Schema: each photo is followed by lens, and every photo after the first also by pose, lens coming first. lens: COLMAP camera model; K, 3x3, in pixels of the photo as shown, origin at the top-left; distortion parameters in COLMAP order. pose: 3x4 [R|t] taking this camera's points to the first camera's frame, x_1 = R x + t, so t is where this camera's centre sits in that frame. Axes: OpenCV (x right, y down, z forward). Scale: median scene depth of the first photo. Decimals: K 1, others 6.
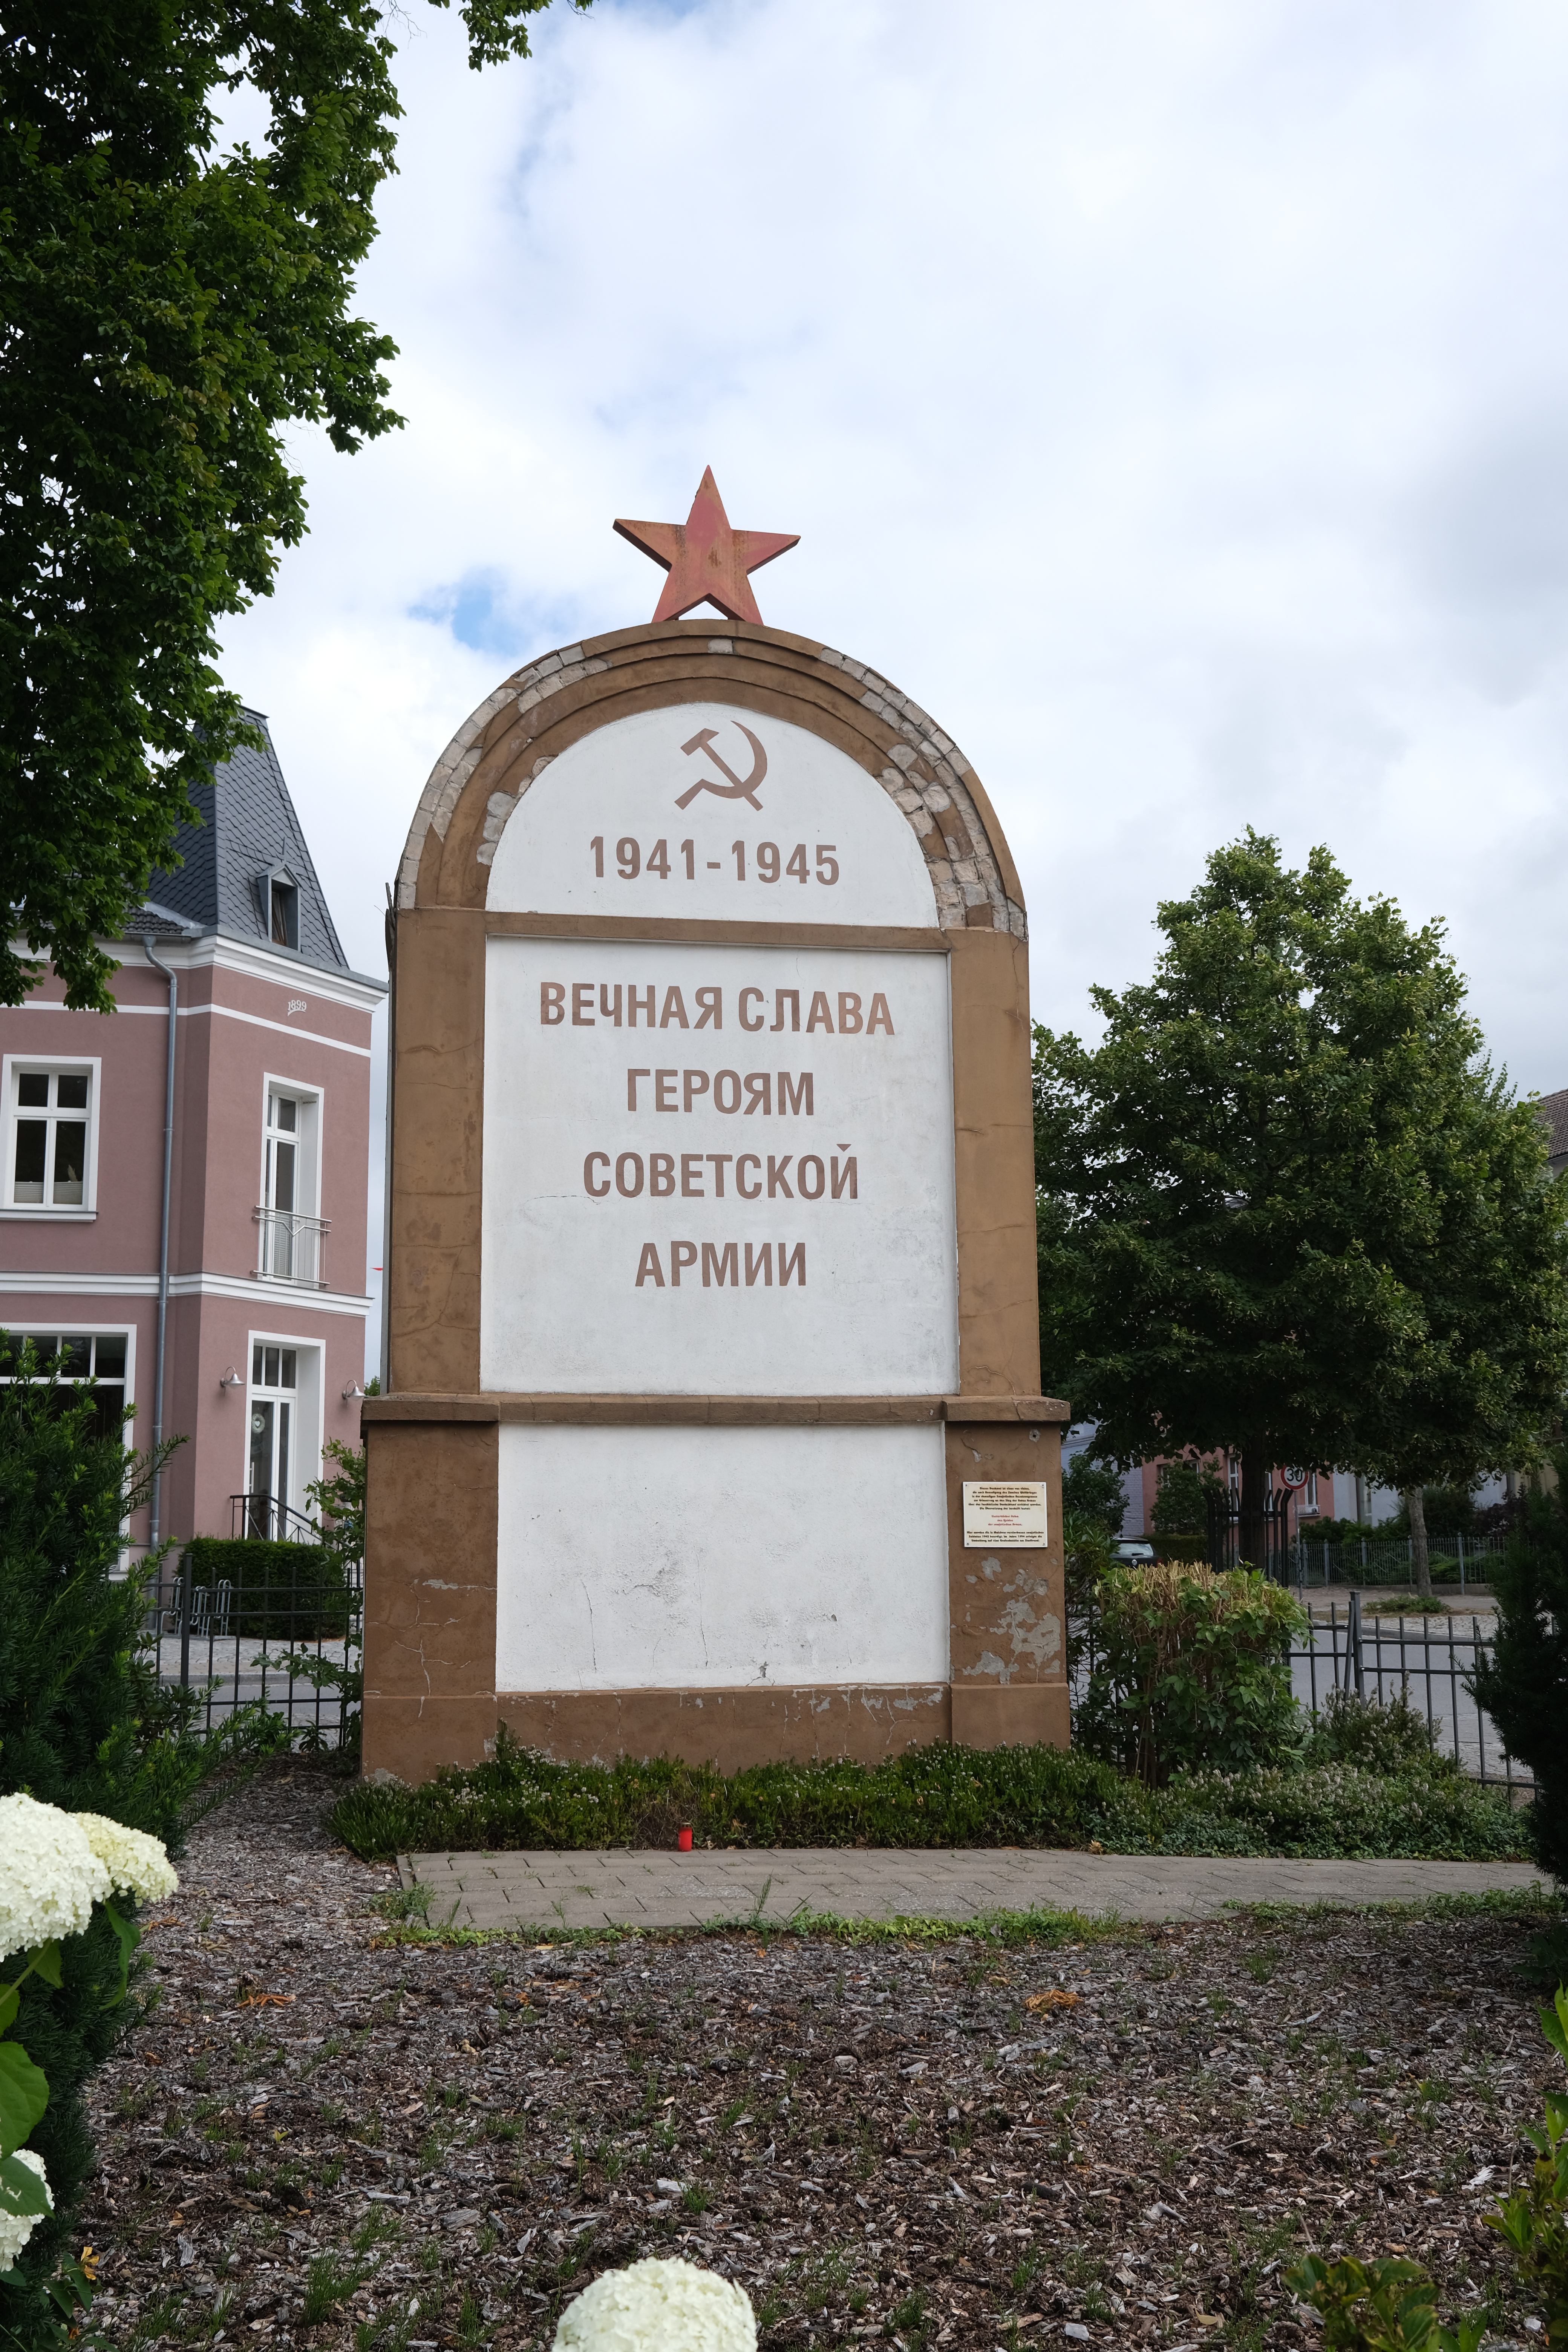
lens RADIAL K [[2345.9, 0, 785.3], [0, 2345.9, 1182.5], [0, 0, 1]] dist [-0.027463, 0.000000]
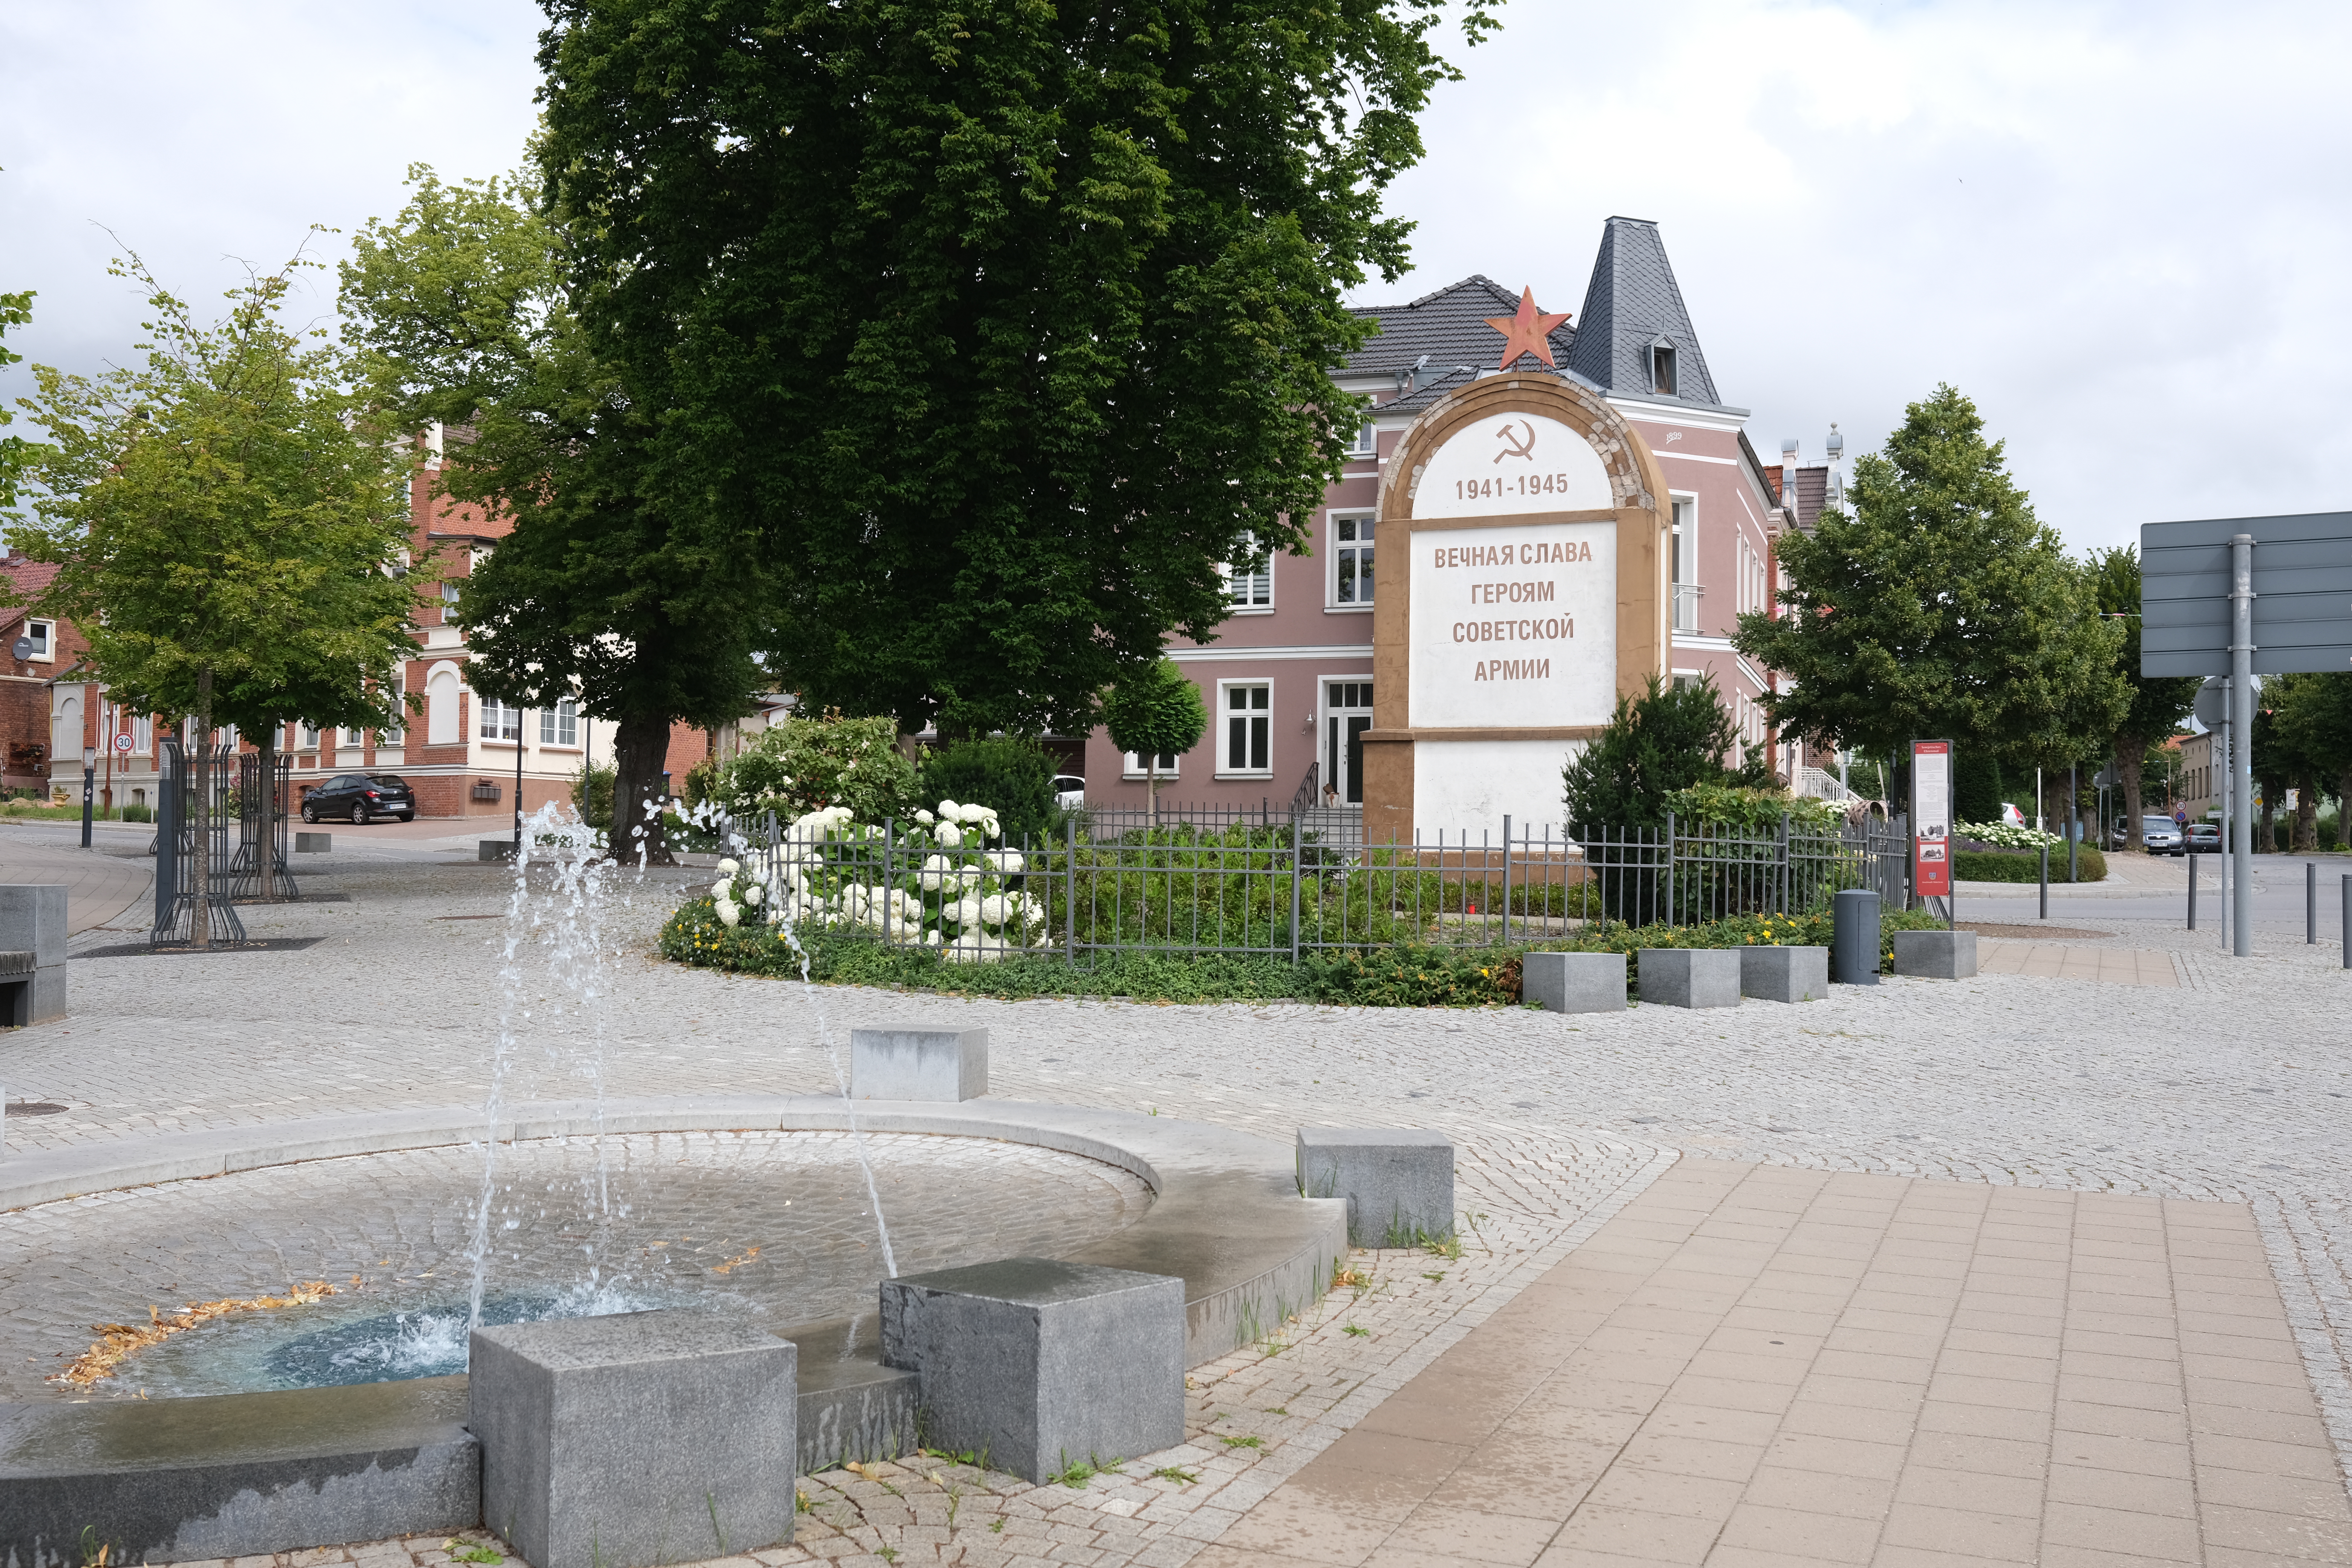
lens RADIAL K [[2345.9, 0, 1175.2], [0, 2345.9, 785.0], [0, 0, 1]] dist [-0.027463, 0.000000]
pose [[0.831595, -0.000186, -0.555383, 0.929260], [0.073138, 0.991328, 0.109179, -0.121970], [0.550546, -0.131412, 0.824397, -1.028893]]
